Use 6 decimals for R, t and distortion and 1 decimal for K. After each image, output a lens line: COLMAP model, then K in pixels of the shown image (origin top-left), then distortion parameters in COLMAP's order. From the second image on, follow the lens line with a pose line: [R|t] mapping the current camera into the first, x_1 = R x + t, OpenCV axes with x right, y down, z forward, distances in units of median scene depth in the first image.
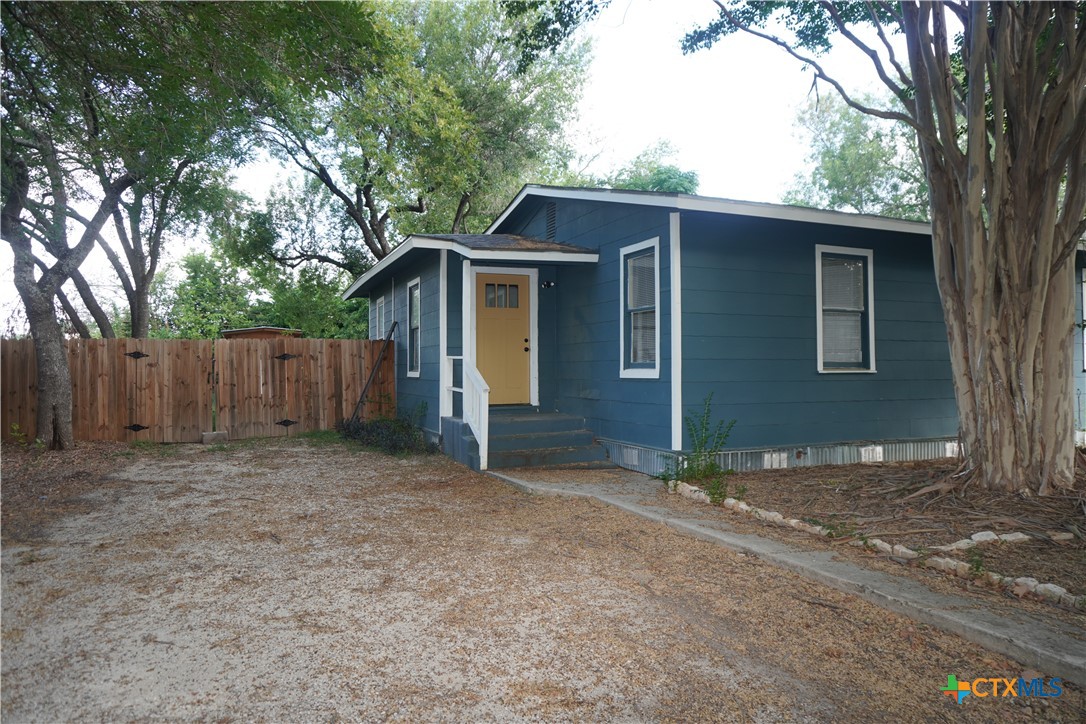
lens RADIAL K [[724.6, 0, 541.5], [0, 724.6, 361.0], [0, 0, 1]] dist [-0.036858, 0.010268]
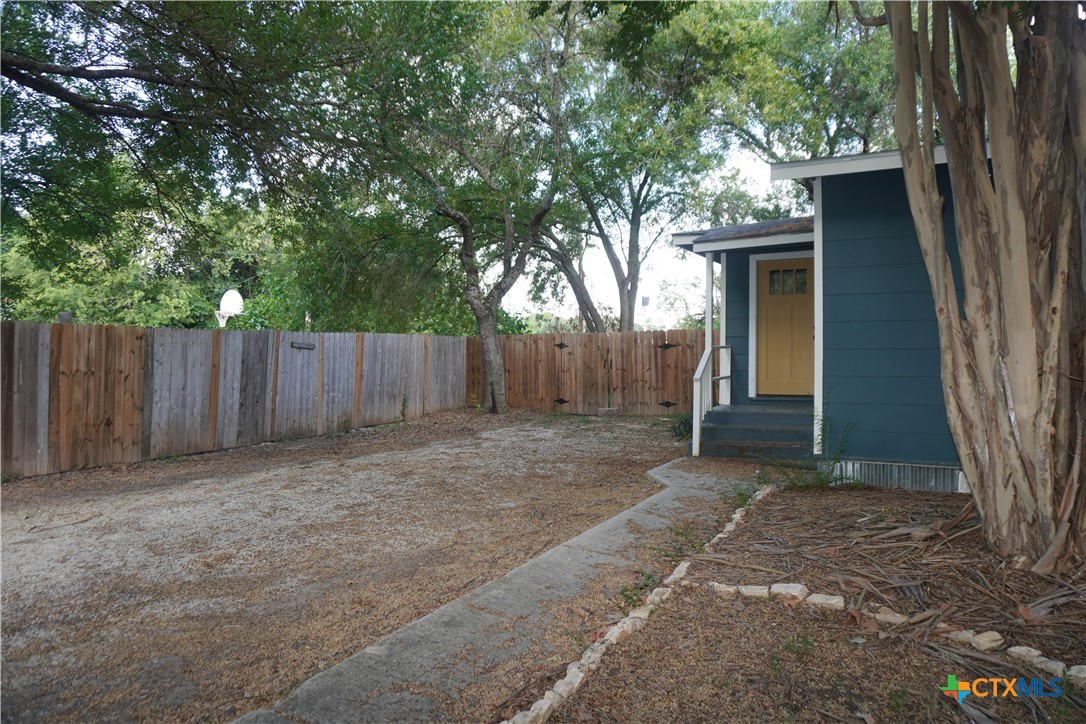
lens RADIAL K [[724.6, 0, 541.4], [0, 724.6, 365.3], [0, 0, 1]] dist [-0.036858, 0.010268]
pose [[0.624829, 0.010867, -0.780686, 0.436113], [0.008923, 0.999738, 0.021058, -0.000956], [0.780711, -0.020124, 0.624568, 0.146082]]
